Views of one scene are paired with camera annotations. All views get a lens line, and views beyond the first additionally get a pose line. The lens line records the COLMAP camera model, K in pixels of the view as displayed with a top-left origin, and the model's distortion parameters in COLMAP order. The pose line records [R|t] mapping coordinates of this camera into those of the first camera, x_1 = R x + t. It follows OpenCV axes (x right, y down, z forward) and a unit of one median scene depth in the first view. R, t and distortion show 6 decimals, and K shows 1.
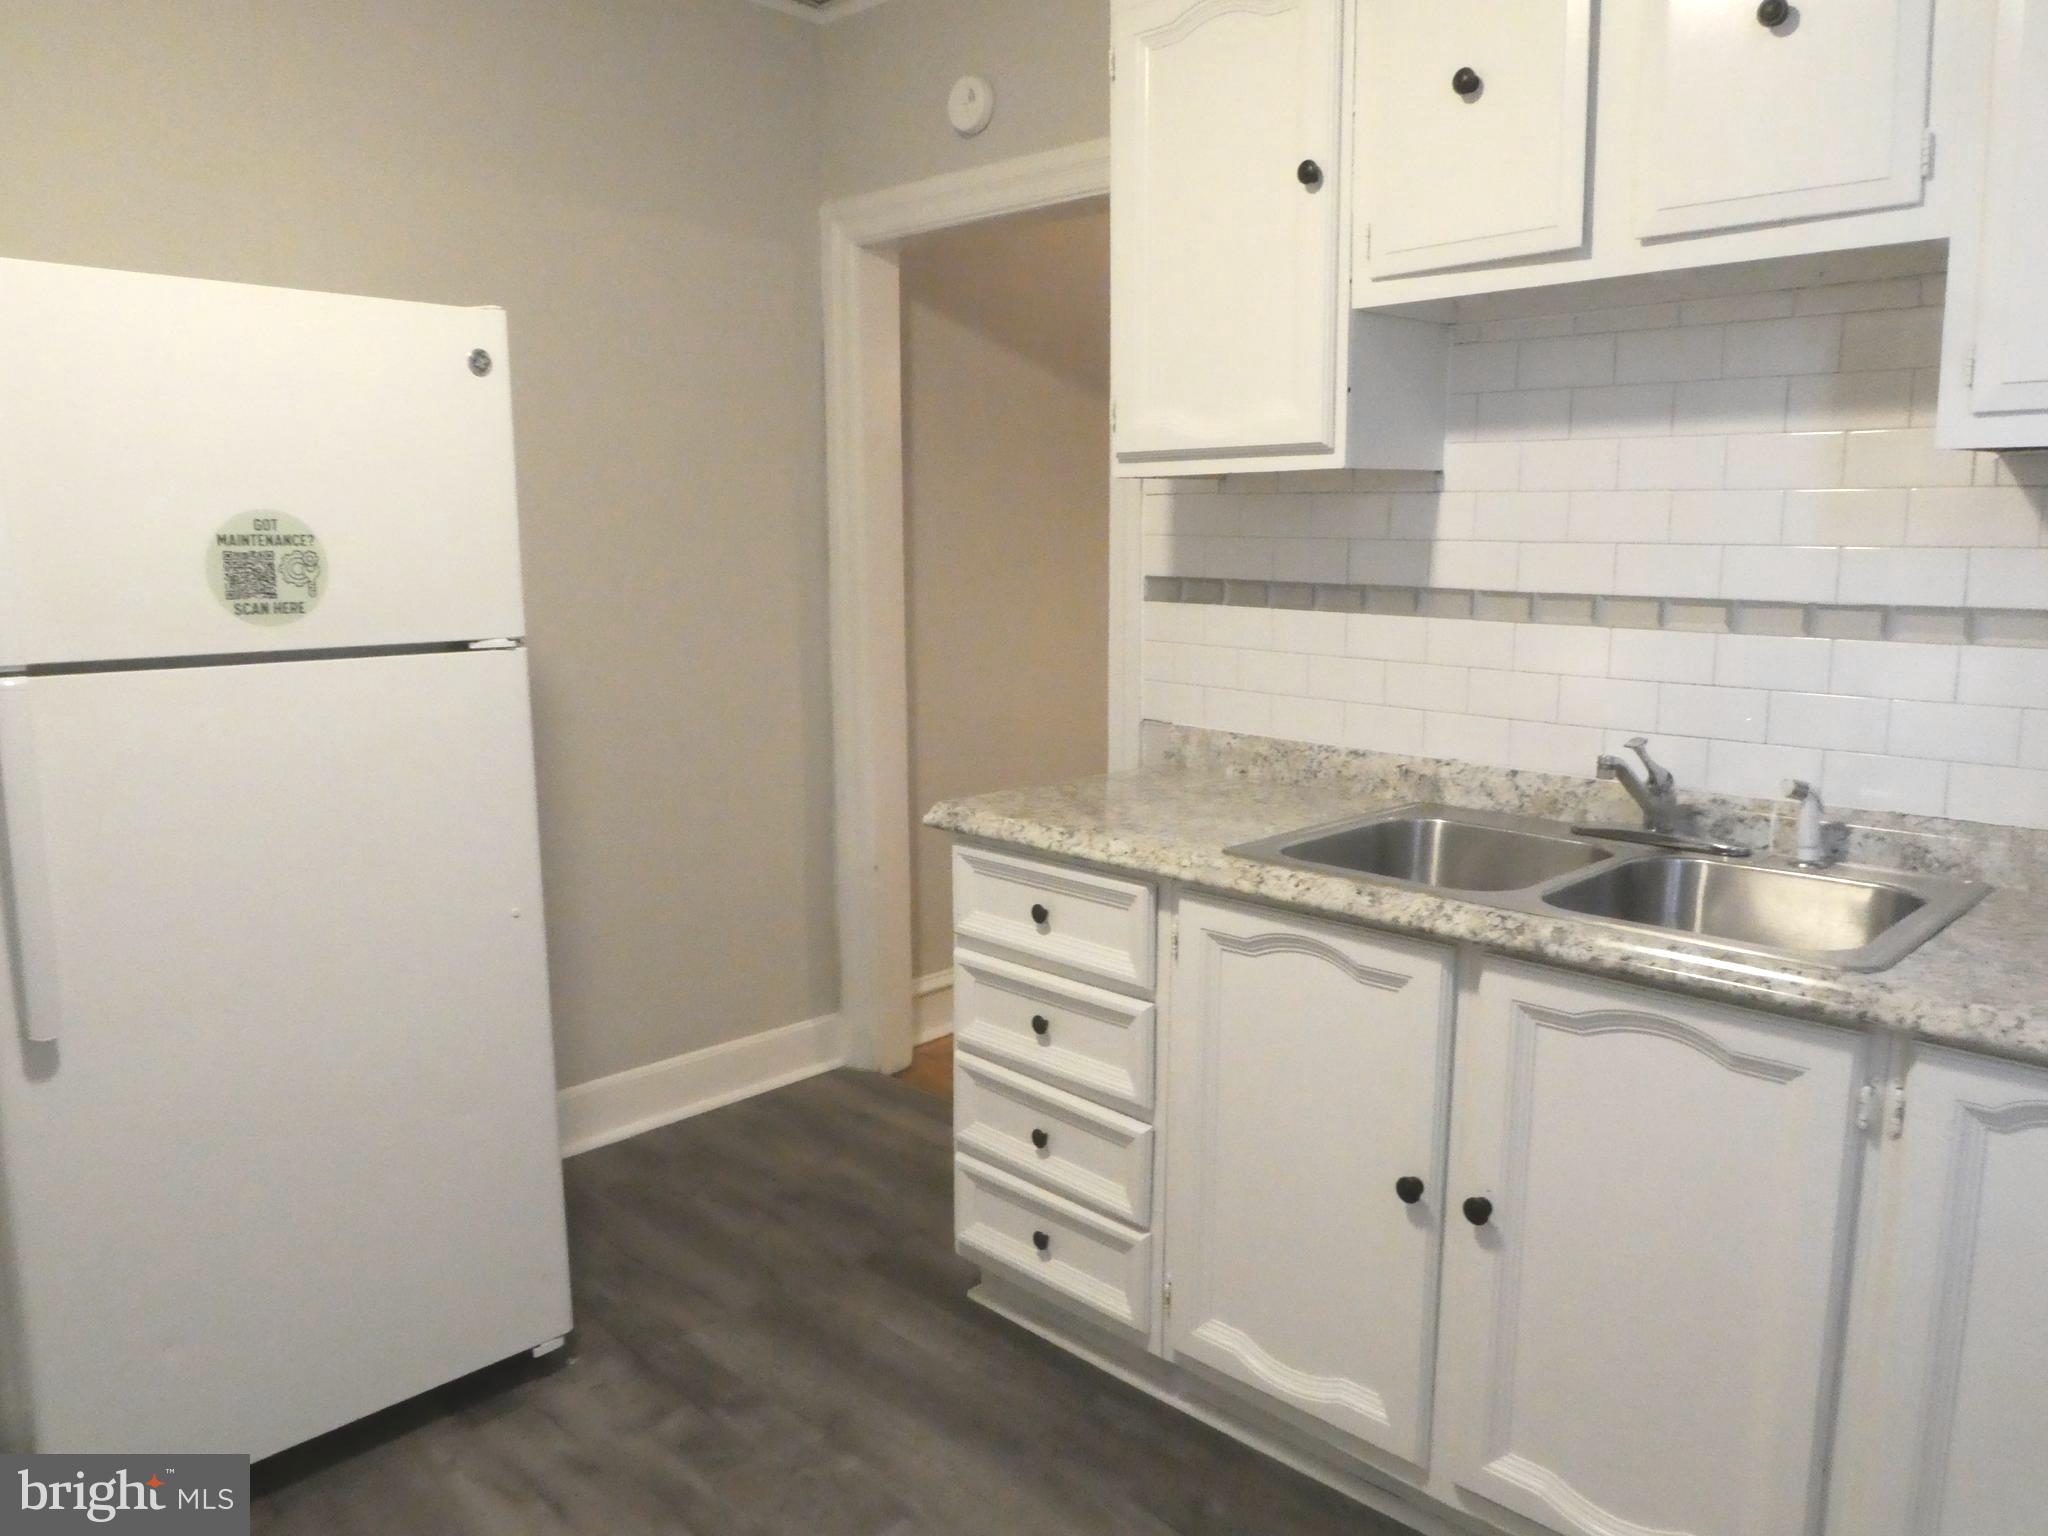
lens RADIAL K [[1467.9, 0, 1035.0], [0, 1467.9, 766.5], [0, 0, 1]] dist [-0.014481, -0.001358]
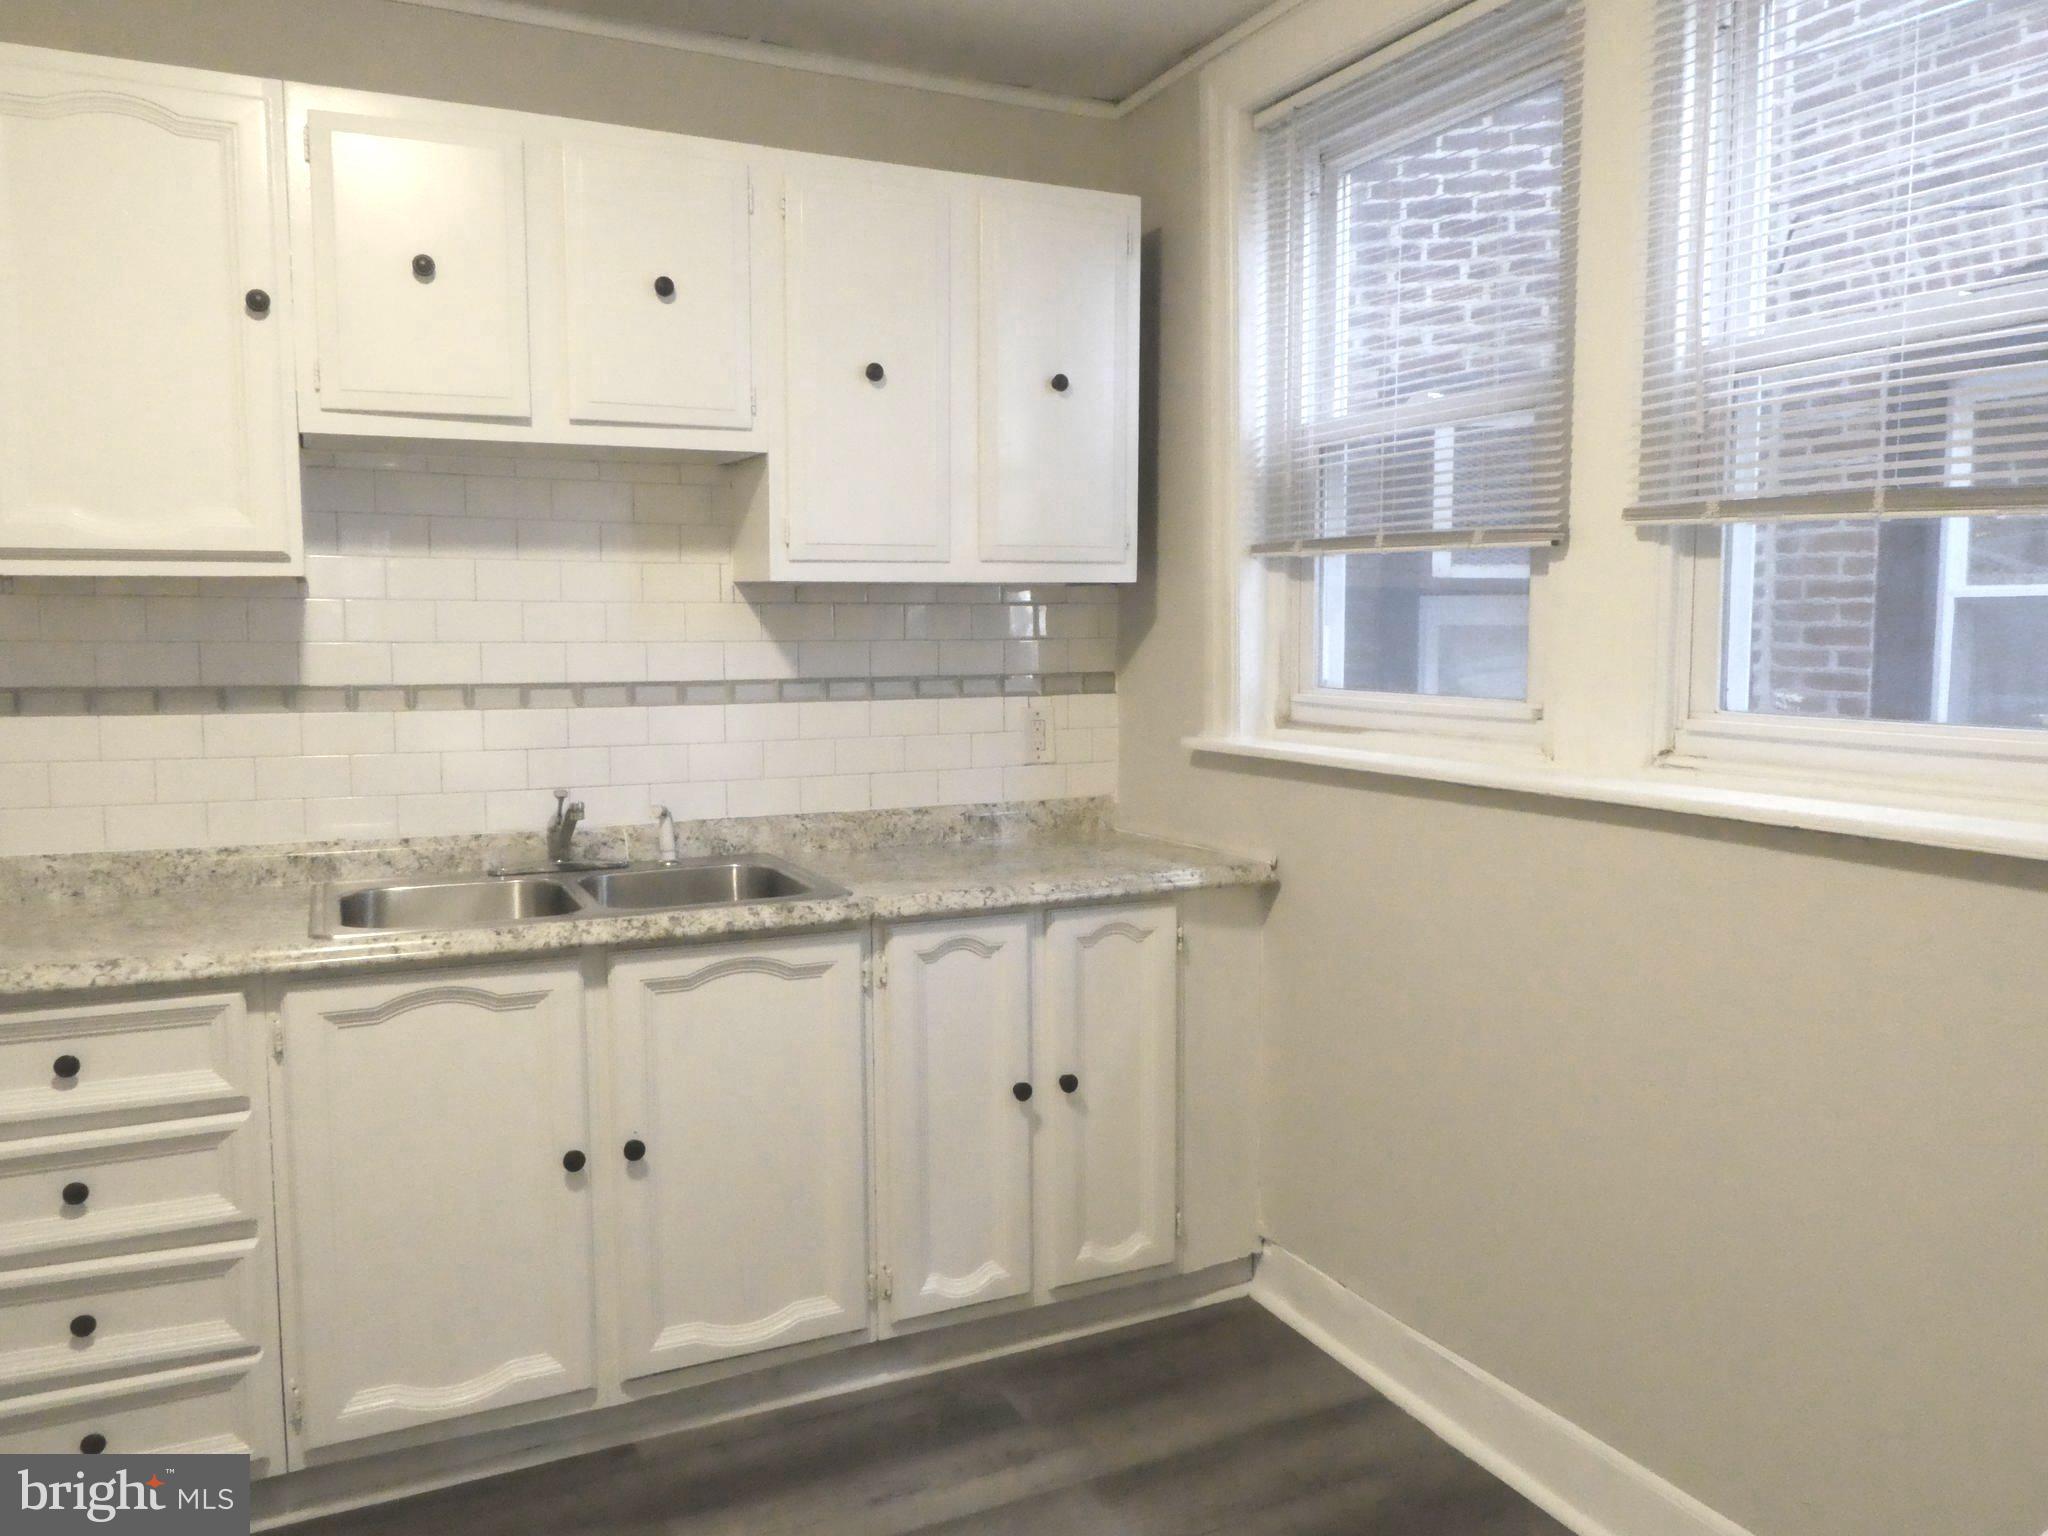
lens RADIAL K [[1467.9, 0, 1044.6], [0, 1467.9, 767.5], [0, 0, 1]] dist [-0.014481, -0.001358]
pose [[0.343225, -0.087248, 0.935192, -0.641354], [0.150842, 0.987873, 0.036803, -0.021551], [-0.927062, 0.128435, 0.352224, 0.134398]]
